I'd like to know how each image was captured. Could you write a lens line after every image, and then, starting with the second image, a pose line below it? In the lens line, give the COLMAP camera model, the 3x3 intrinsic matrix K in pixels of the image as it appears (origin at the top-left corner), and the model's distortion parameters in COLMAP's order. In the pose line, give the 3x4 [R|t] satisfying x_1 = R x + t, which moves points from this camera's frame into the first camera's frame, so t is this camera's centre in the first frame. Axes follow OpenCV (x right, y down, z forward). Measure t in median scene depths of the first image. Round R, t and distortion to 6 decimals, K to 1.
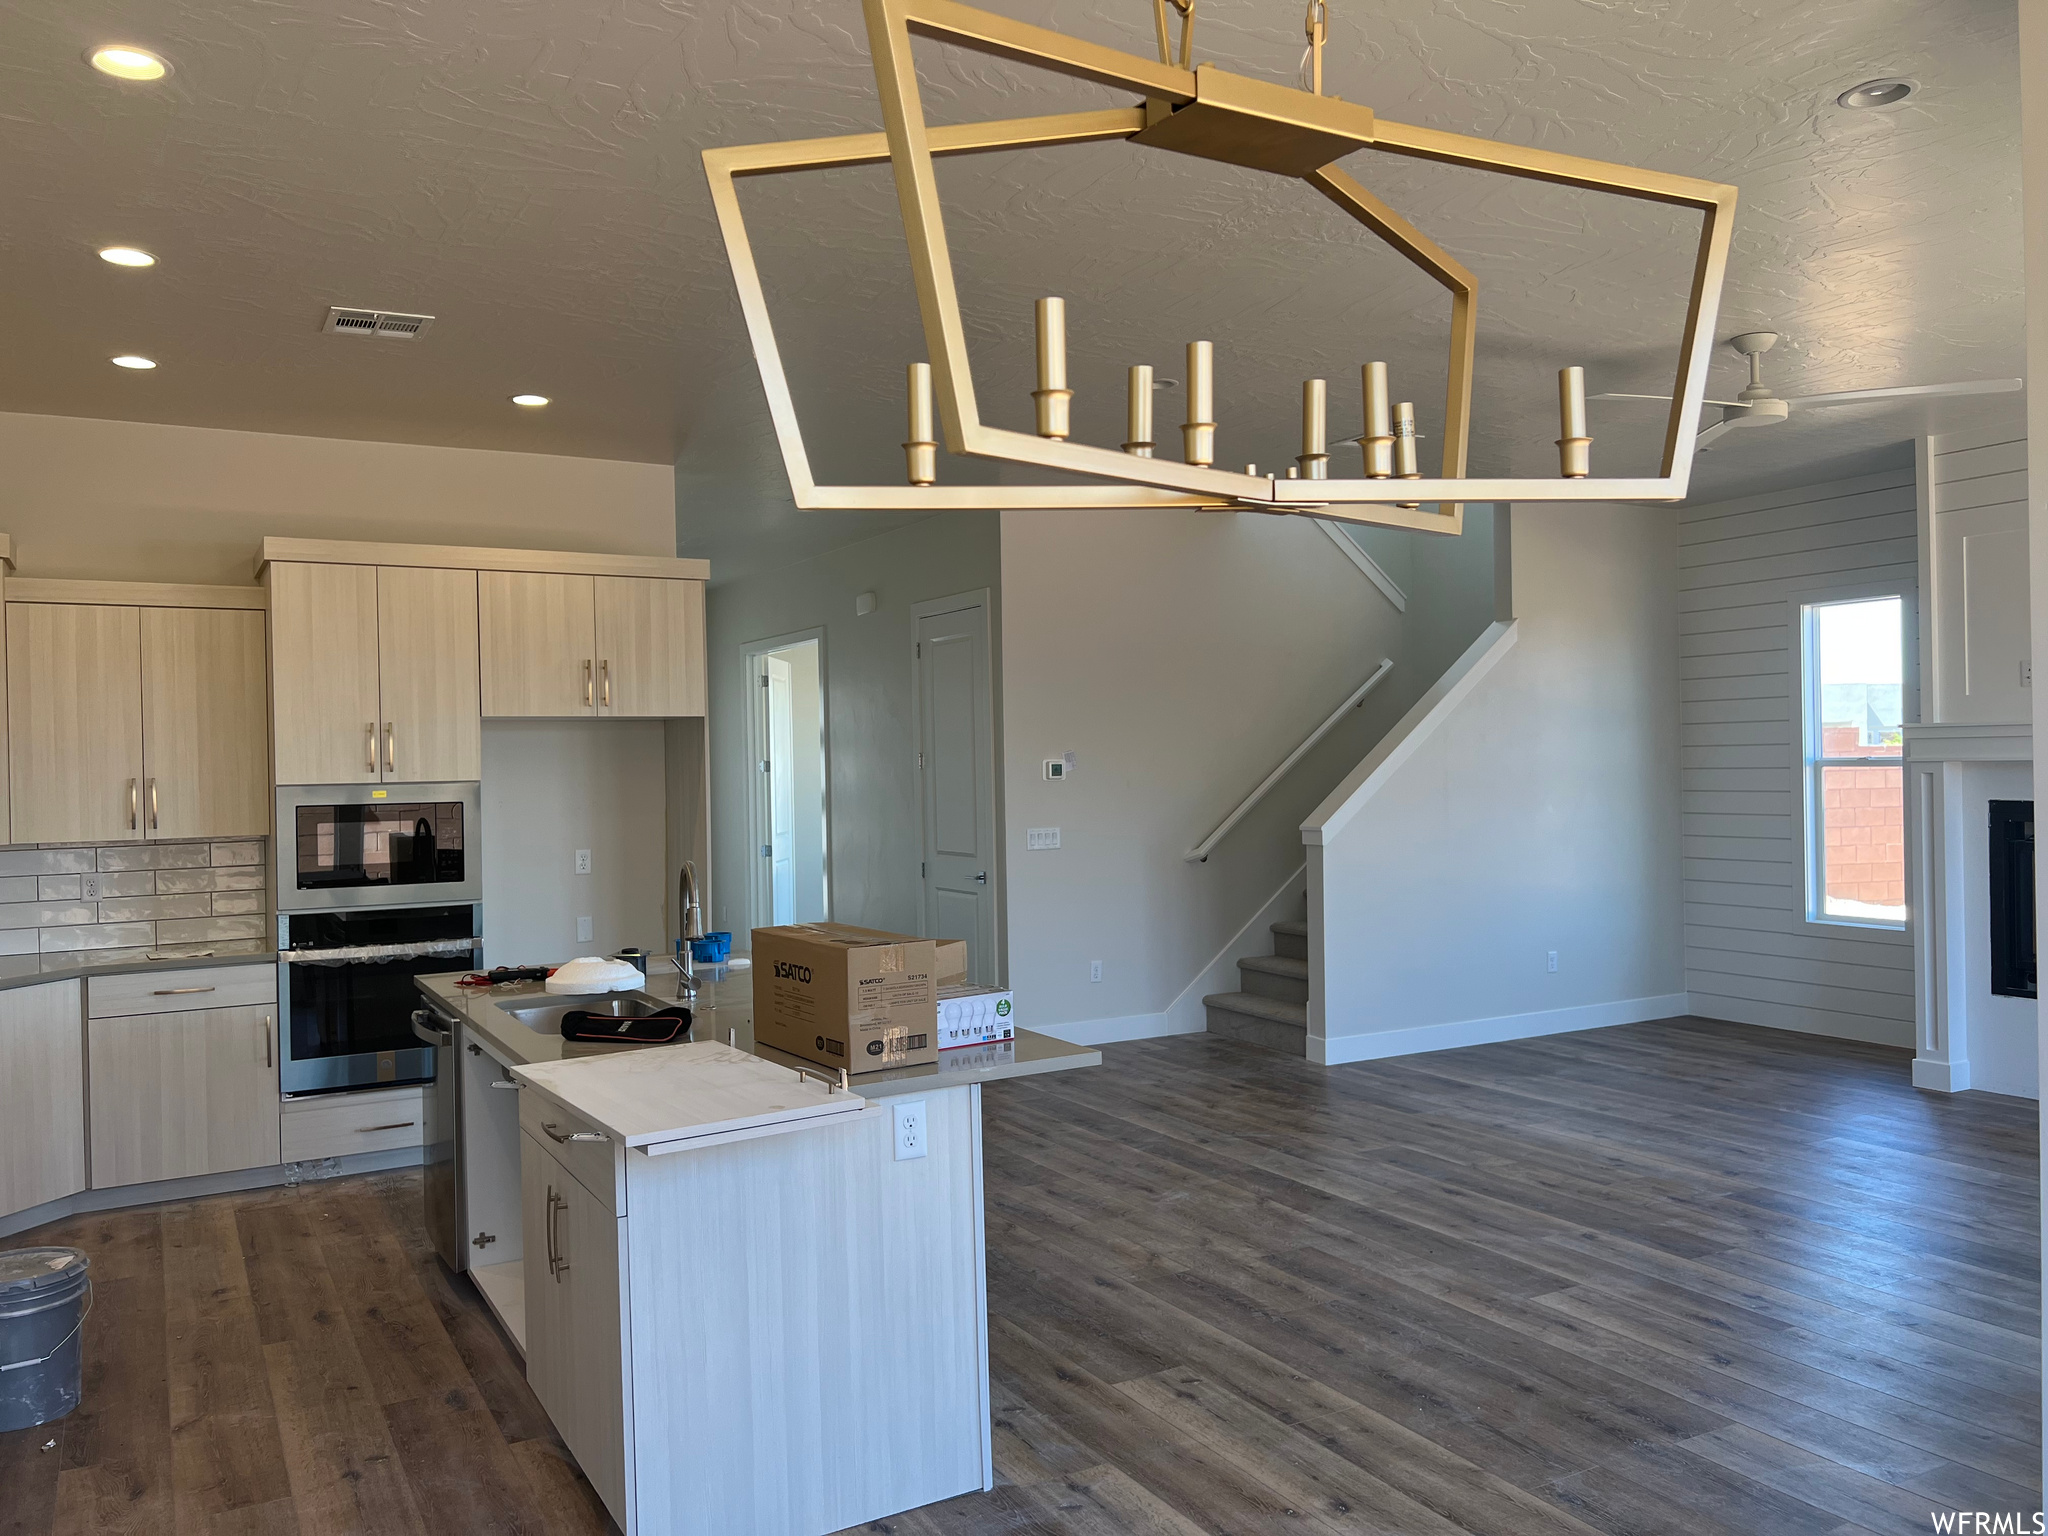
lens RADIAL K [[1562.3, 0, 1024.0], [0, 1562.3, 768.0], [0, 0, 1]] dist [0.042921, -0.008402]
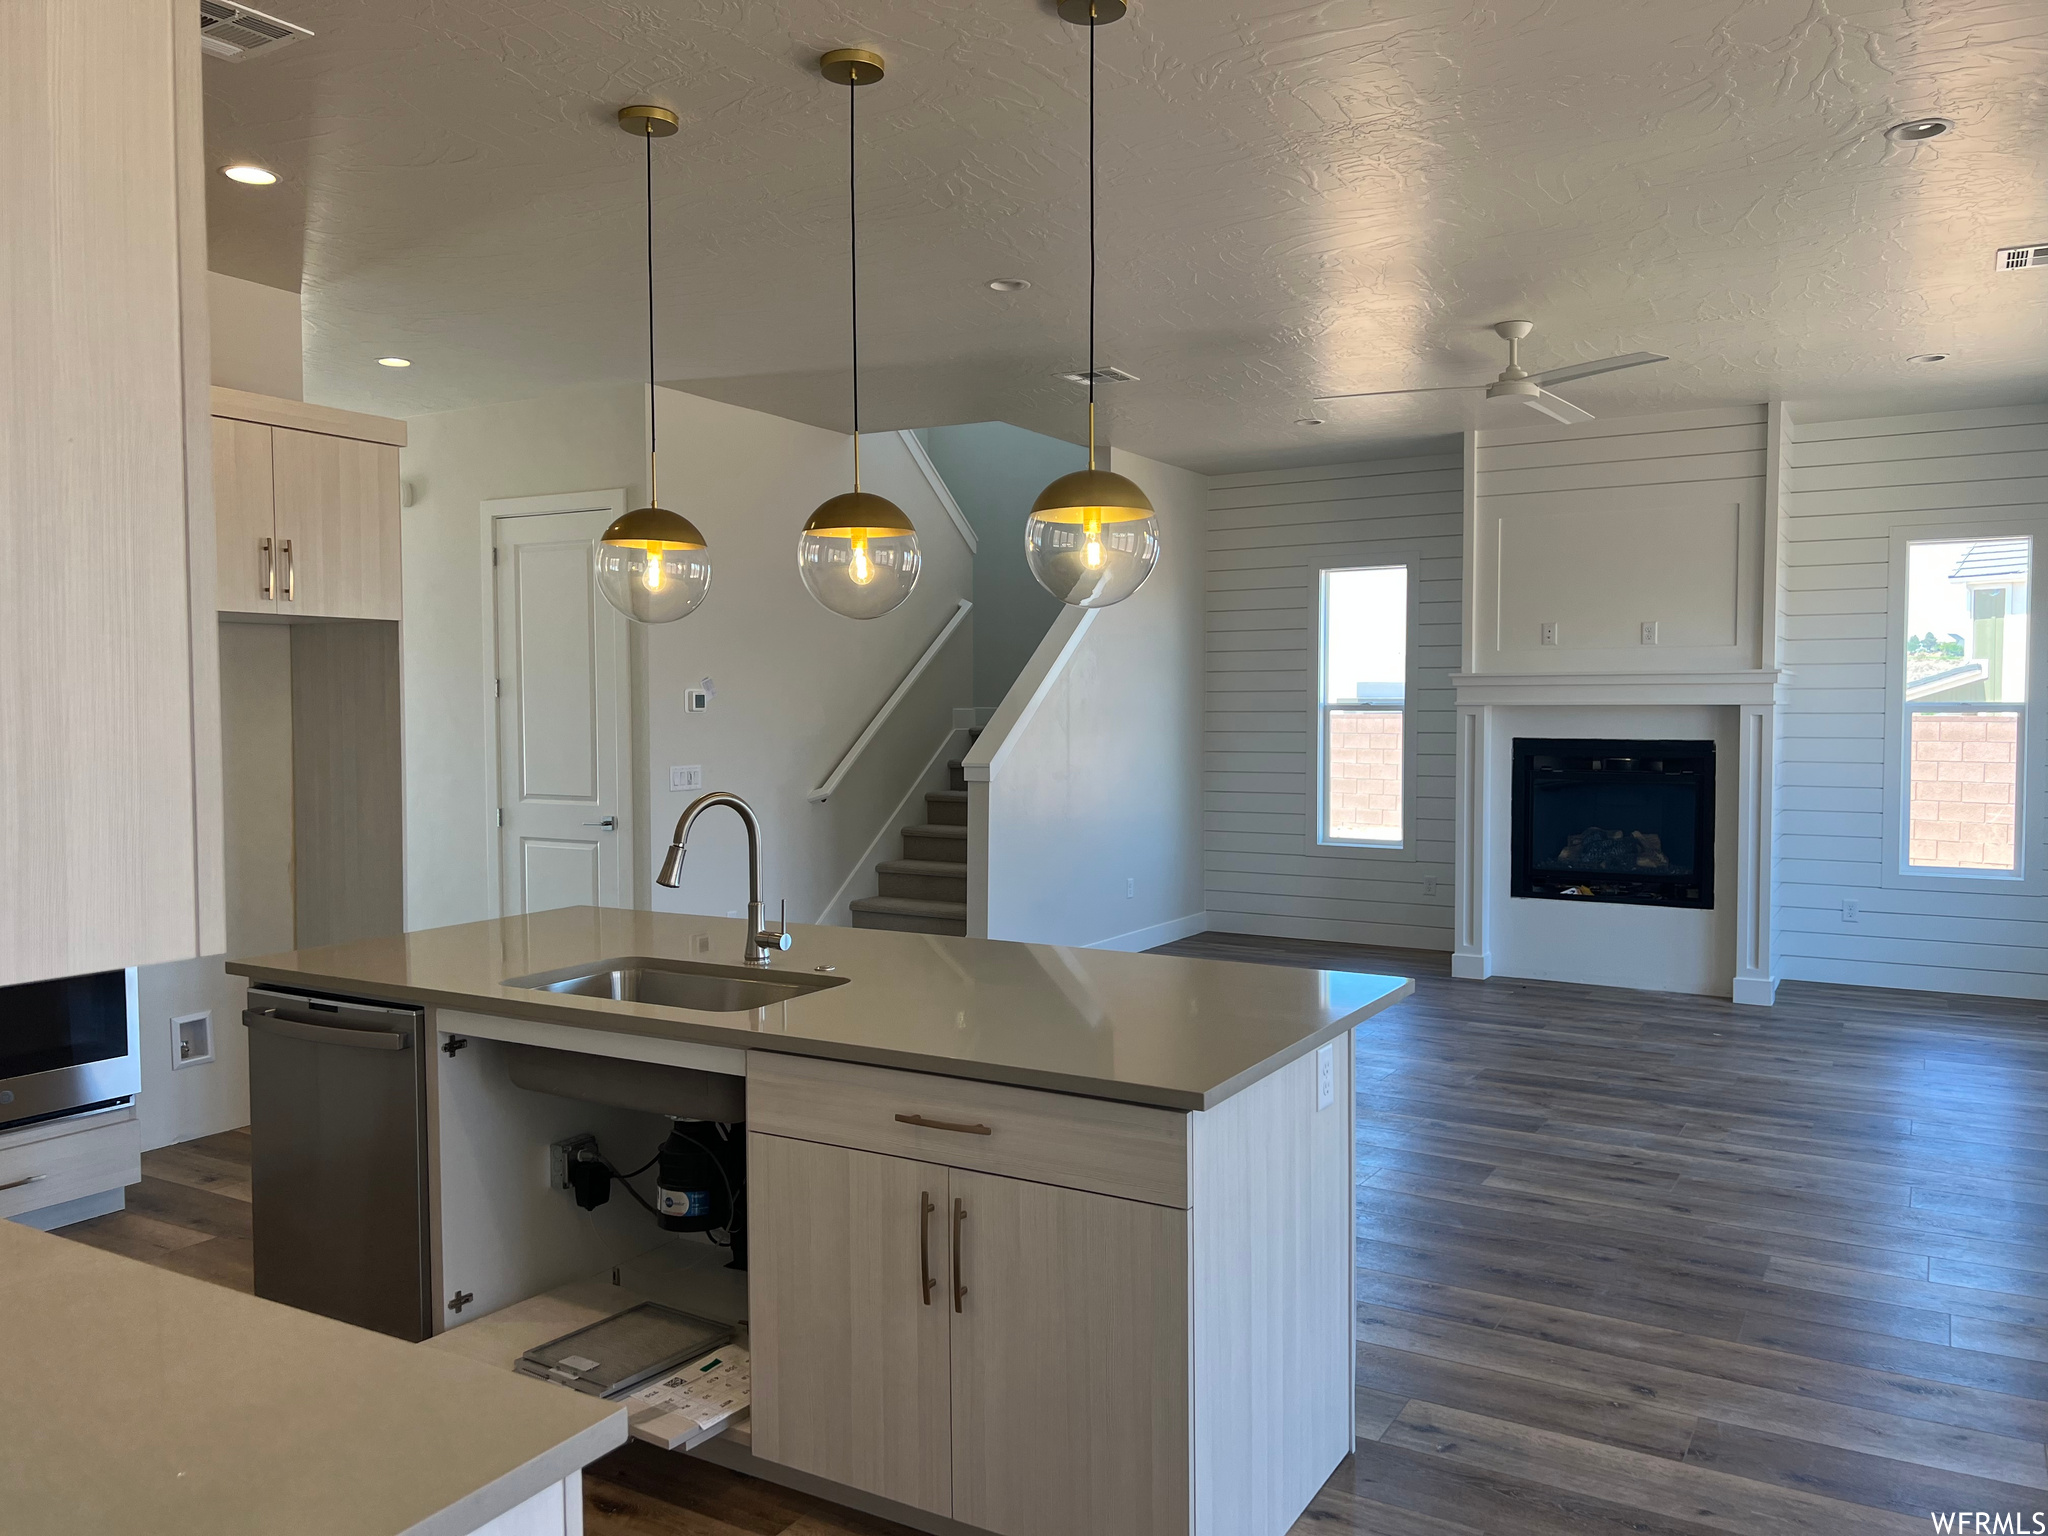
lens RADIAL K [[1562.3, 0, 1024.0], [0, 1562.3, 768.0], [0, 0, 1]] dist [0.042921, -0.008402]
pose [[0.863224, -0.003698, 0.504807, -0.316791], [-0.011675, 0.999559, 0.027288, 0.014961], [-0.504685, -0.029450, 0.862801, 0.146702]]
